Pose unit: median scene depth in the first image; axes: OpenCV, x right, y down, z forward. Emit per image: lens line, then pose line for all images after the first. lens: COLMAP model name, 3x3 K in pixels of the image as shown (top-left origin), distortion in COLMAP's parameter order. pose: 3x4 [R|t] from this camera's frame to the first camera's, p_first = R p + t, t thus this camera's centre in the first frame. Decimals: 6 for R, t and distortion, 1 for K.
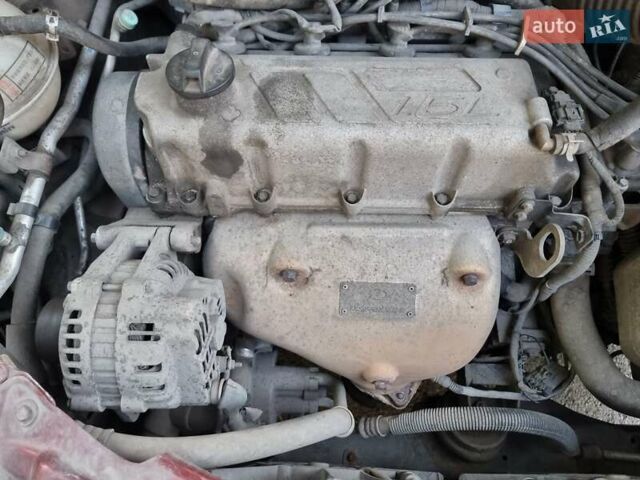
lens RADIAL K [[464.3, 0, 320.0], [0, 464.3, 240.0], [0, 0, 1]] dist [0.048647, -0.050432]
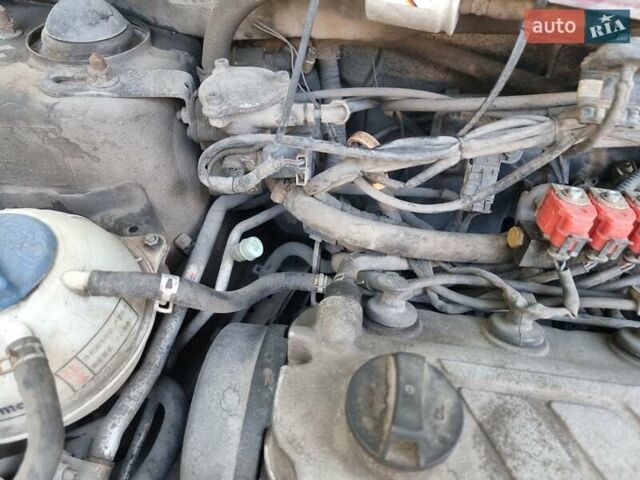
lens RADIAL K [[464.3, 0, 320.0], [0, 464.3, 240.0], [0, 0, 1]] dist [0.048647, -0.050432]
pose [[0.993196, 0.106452, -0.047225, -0.305882], [-0.115350, 0.955025, -0.273169, -0.336647], [0.016022, 0.276757, 0.960806, 0.329190]]
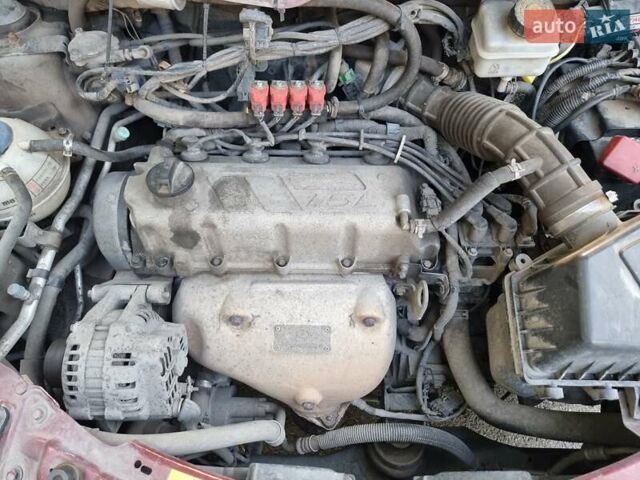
lens RADIAL K [[457.3, 0, 319.0], [0, 457.3, 248.0], [0, 0, 1]] dist [0.060504, -0.054918]
pose [[0.999745, -0.006310, 0.021673, 0.152846], [0.008636, 0.994009, -0.108957, 0.015351], [-0.020855, 0.109116, 0.993810, -0.361362]]
